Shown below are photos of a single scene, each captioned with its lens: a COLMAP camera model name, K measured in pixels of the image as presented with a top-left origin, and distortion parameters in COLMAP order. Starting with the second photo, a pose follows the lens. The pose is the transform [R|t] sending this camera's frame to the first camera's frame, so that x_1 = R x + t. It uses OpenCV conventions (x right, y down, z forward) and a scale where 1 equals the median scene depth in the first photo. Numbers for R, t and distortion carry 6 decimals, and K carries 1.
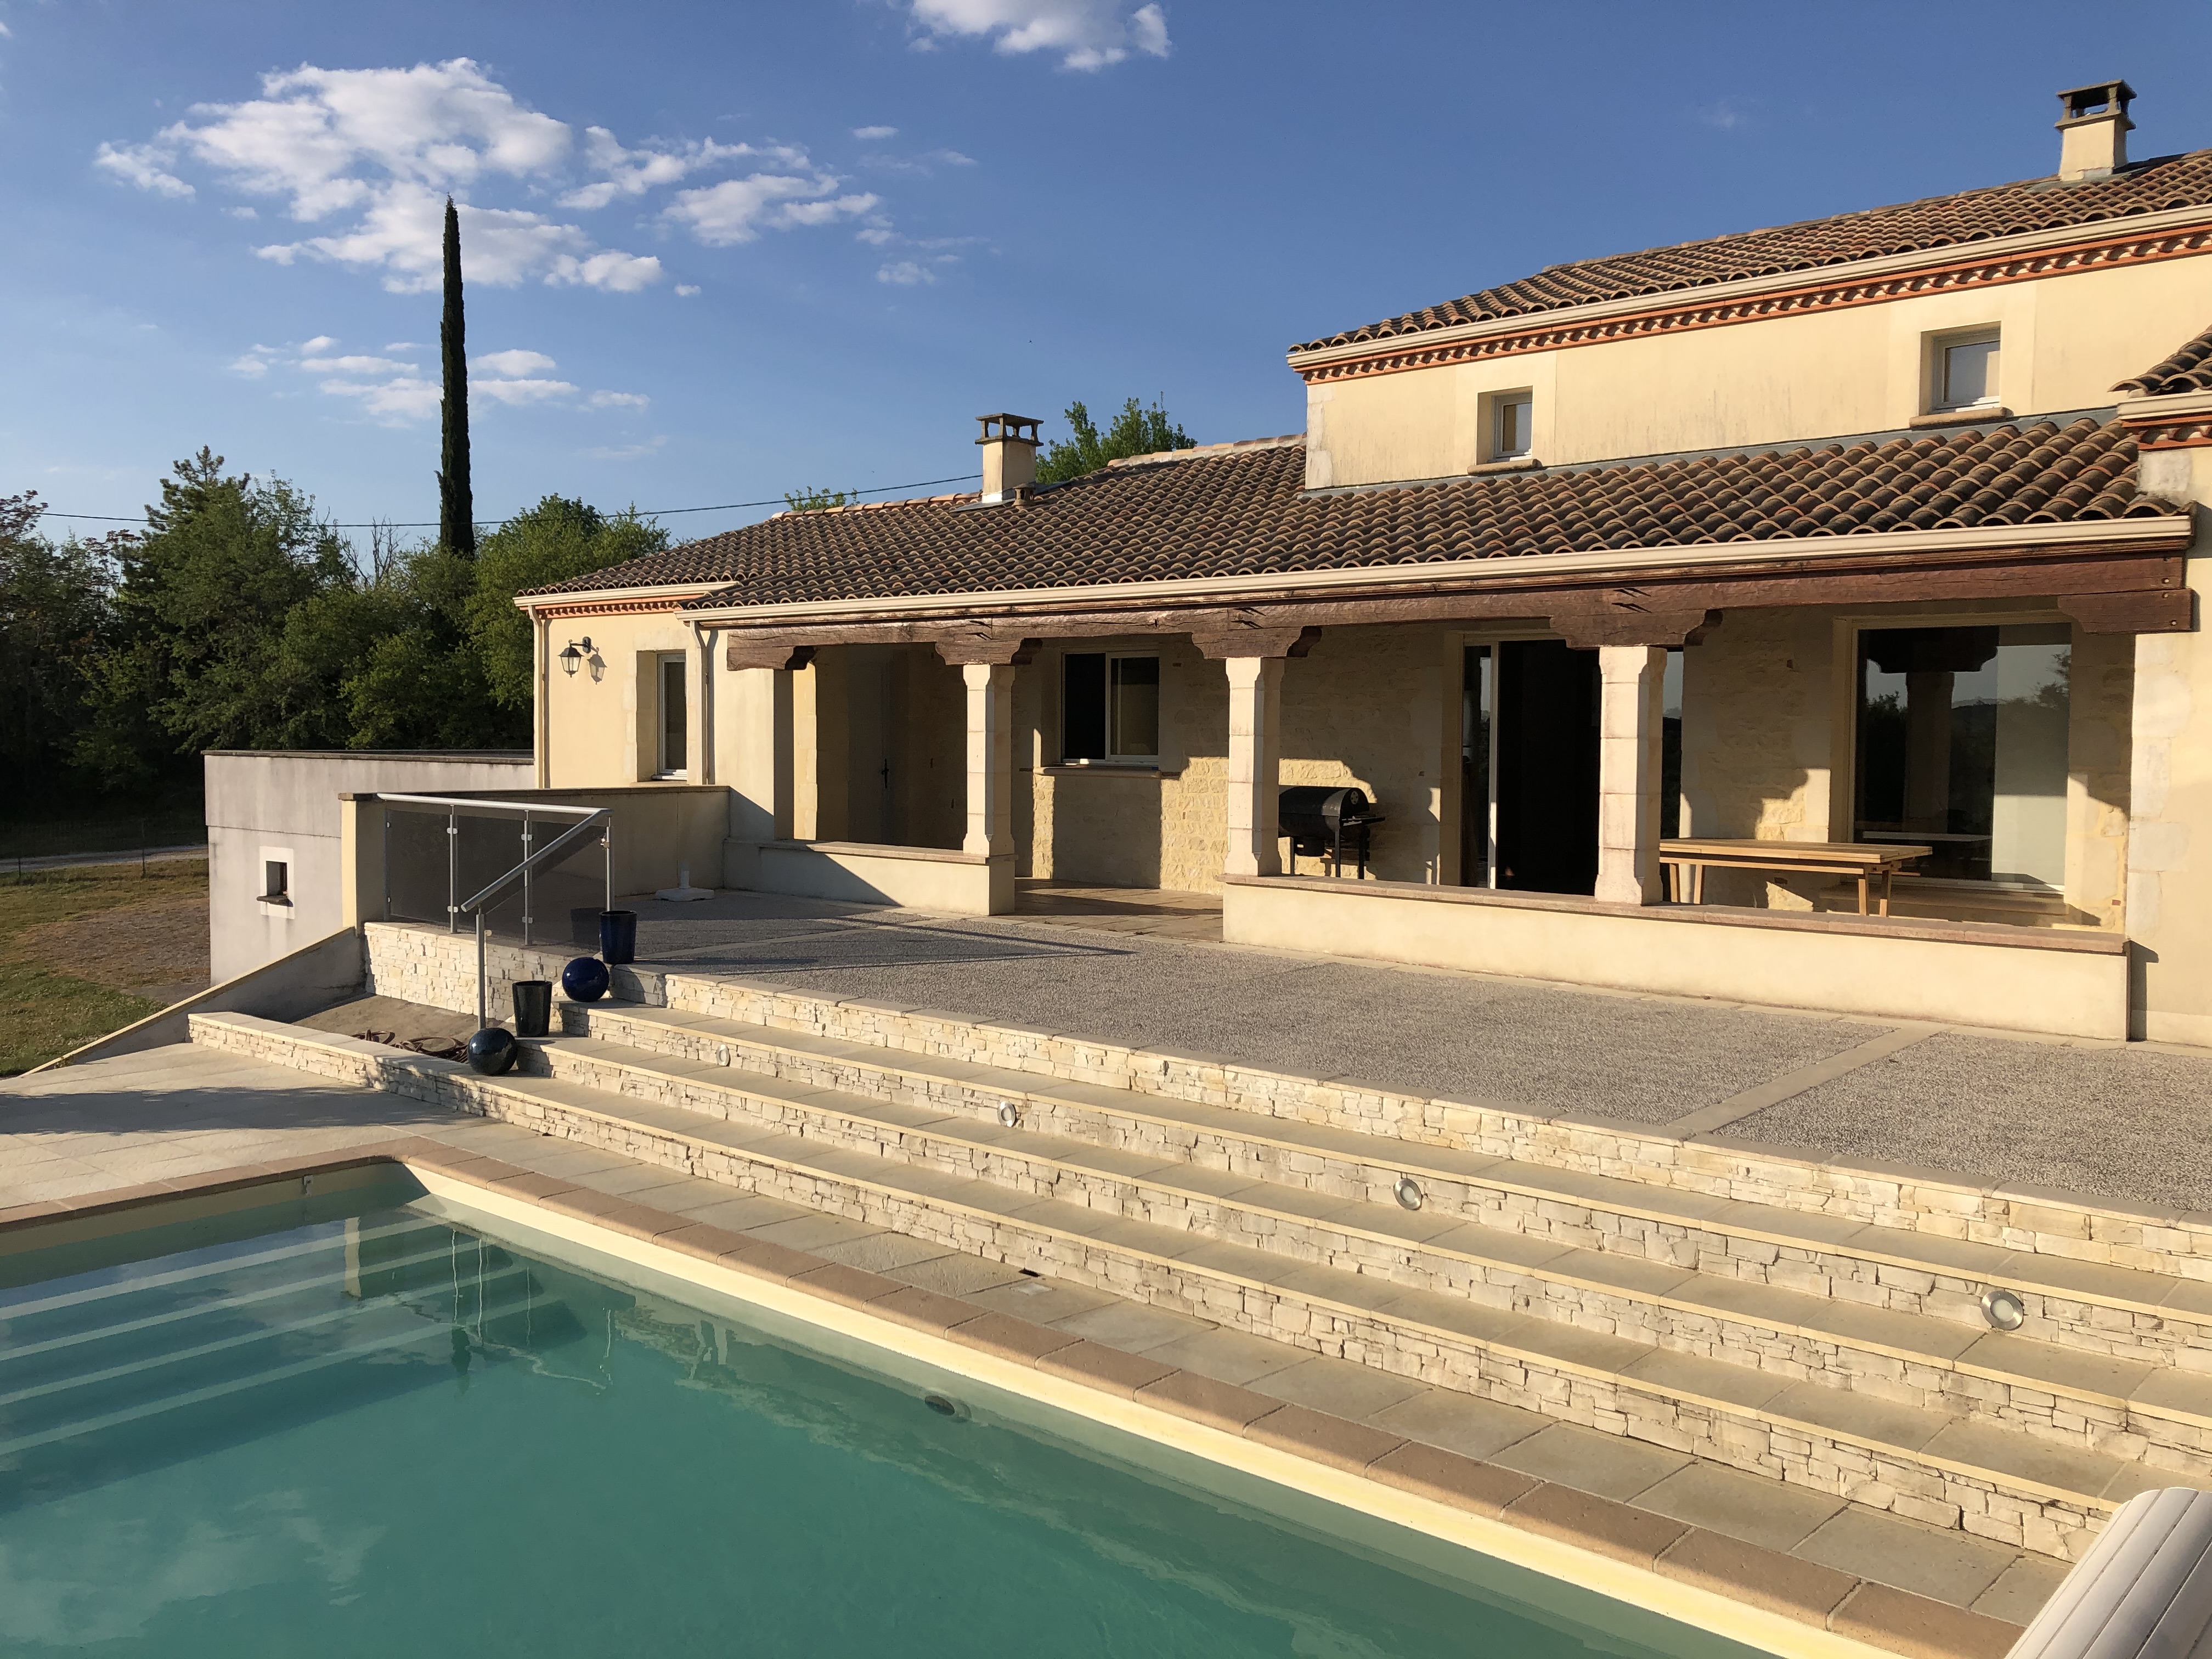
lens RADIAL K [[1790.3, 0, 1096.7], [0, 1790.3, 833.1], [0, 0, 1]] dist [-0.021594, -0.017217]
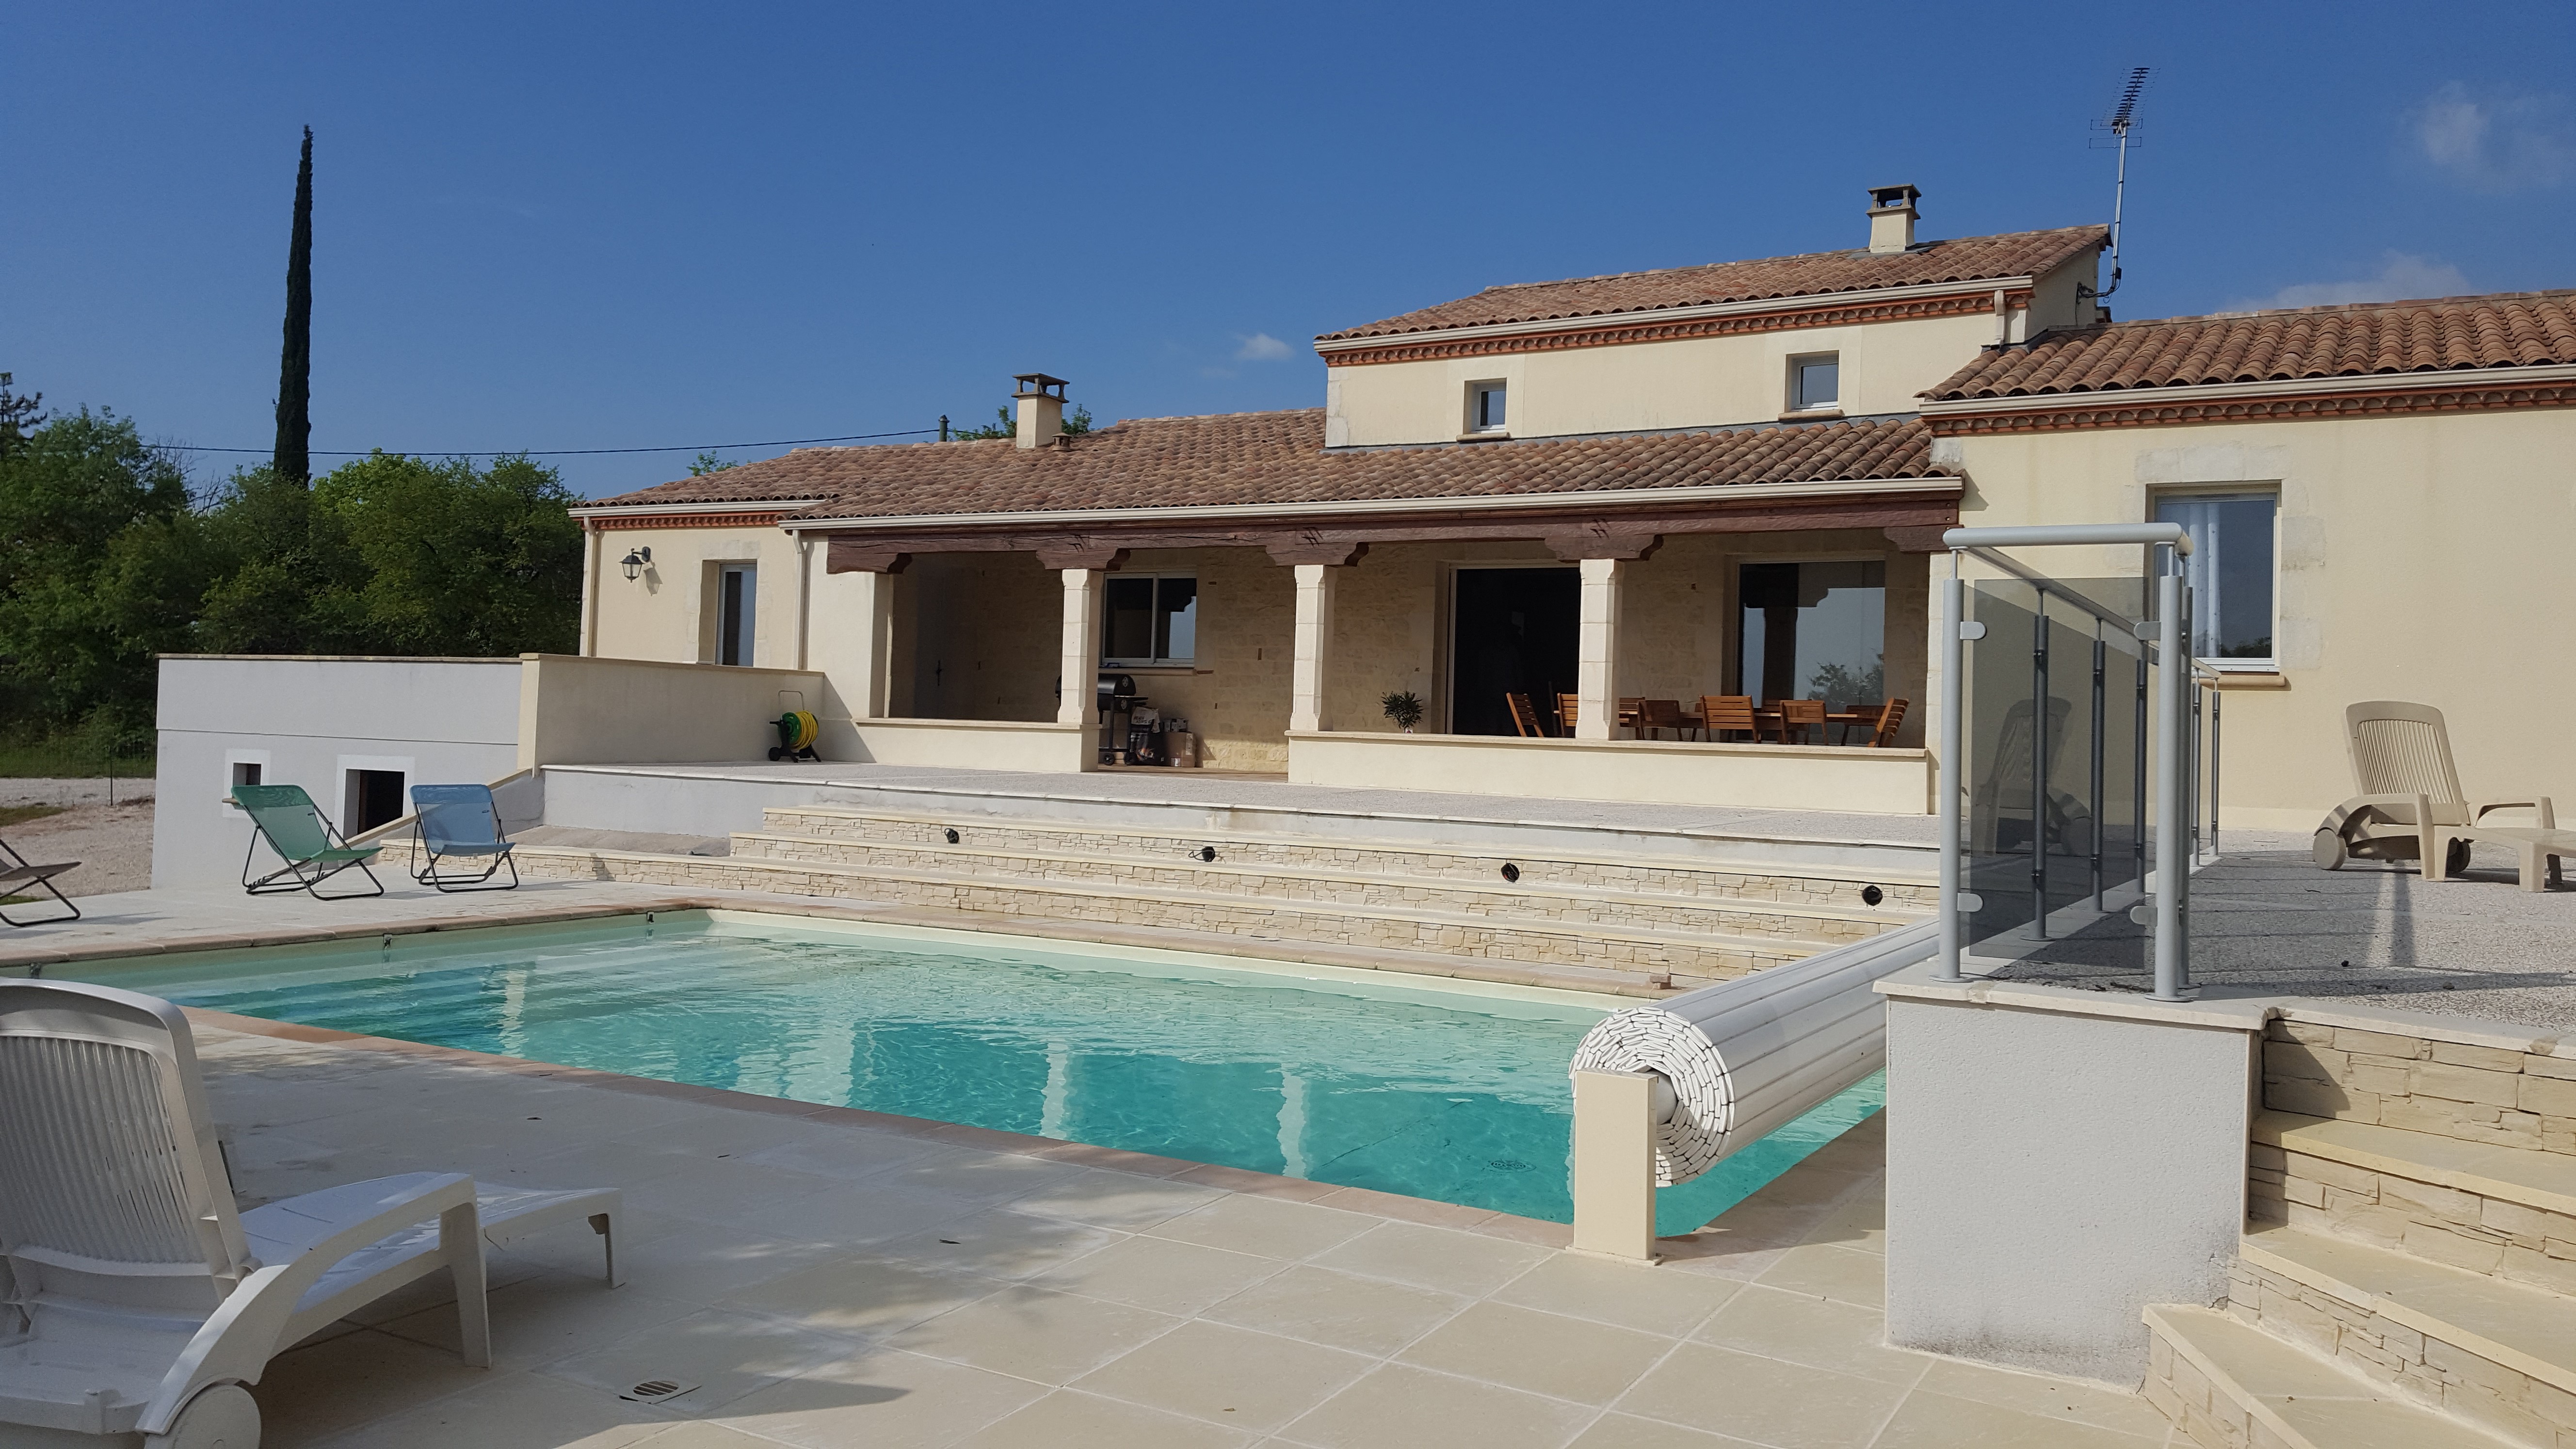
lens RADIAL K [[1941.0, 0, 1297.8], [0, 1941.0, 713.0], [0, 0, 1]] dist [0.001737, -0.000436]
pose [[0.973867, 0.028996, 0.225262, -0.215944], [-0.012245, 0.997077, -0.075409, 0.104823], [-0.226791, 0.070680, 0.971375, -0.335969]]
